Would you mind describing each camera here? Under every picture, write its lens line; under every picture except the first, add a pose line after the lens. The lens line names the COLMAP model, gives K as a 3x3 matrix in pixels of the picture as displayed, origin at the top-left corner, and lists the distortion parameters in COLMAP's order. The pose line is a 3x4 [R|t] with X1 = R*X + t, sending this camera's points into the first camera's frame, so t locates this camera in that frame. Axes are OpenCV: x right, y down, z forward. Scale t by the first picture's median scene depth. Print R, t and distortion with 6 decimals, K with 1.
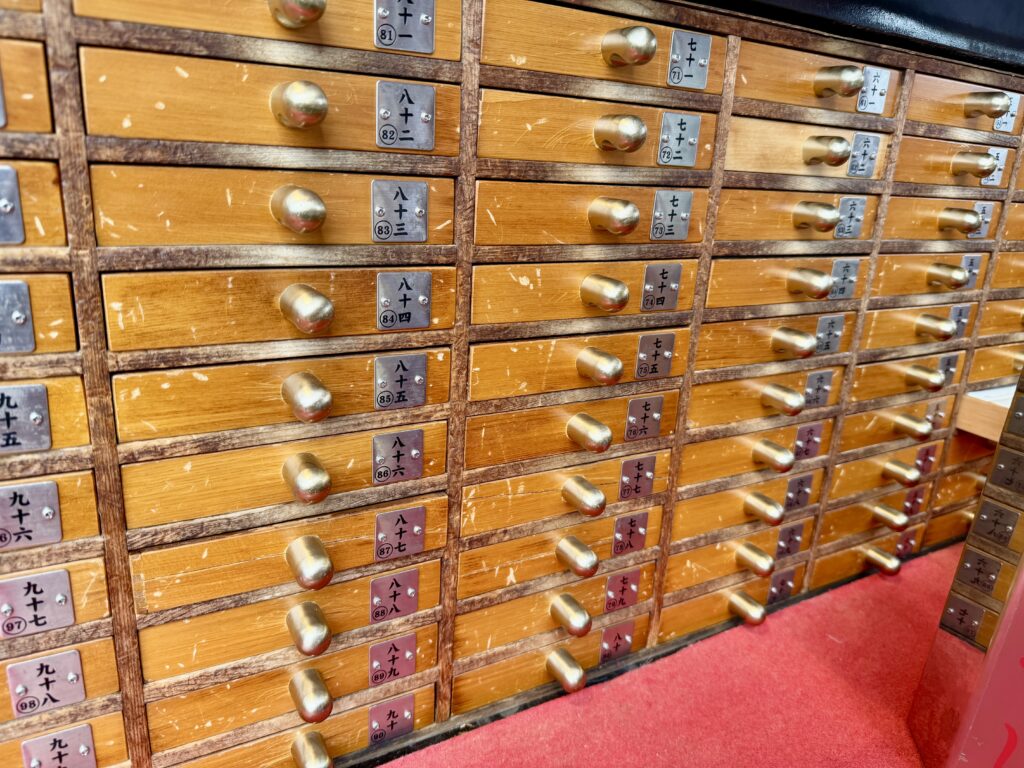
lens RADIAL K [[730.9, 0, 512.0], [0, 730.9, 384.0], [0, 0, 1]] dist [-0.006849, -0.048608]
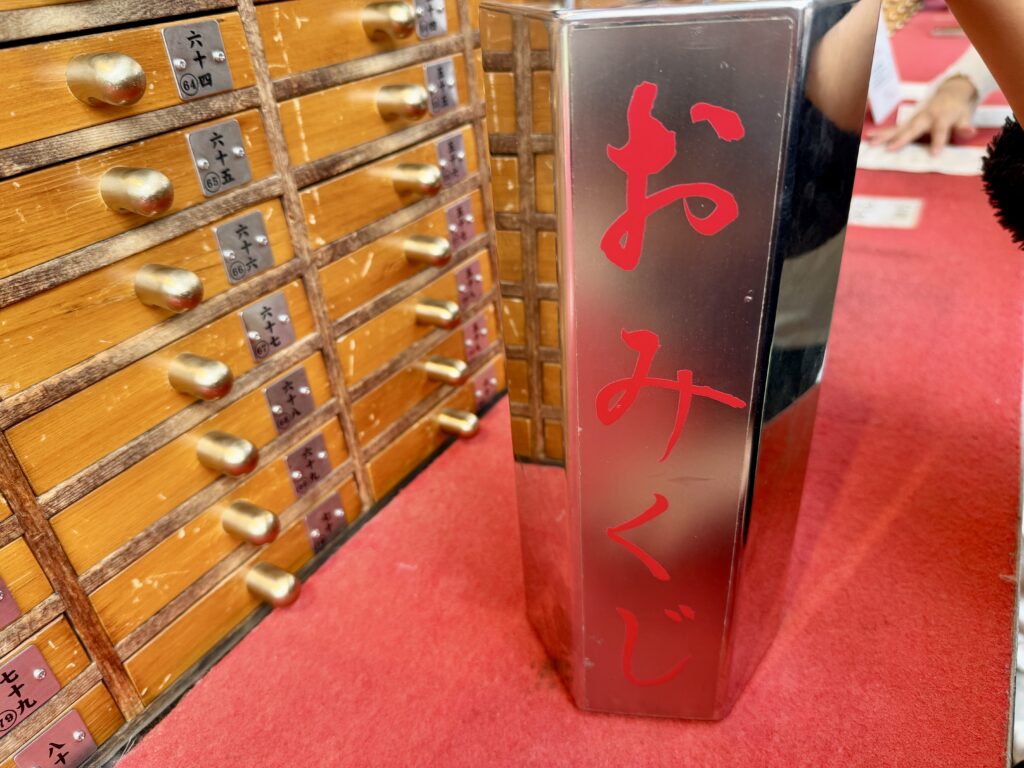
lens RADIAL K [[716.7, 0, 512.0], [0, 716.7, 384.0], [0, 0, 1]] dist [-0.083964, -0.007799]
pose [[0.867010, -0.359905, 0.344618, 0.356013], [0.276205, 0.922748, 0.268788, 0.015531], [-0.414734, -0.137857, 0.899439, 0.332604]]
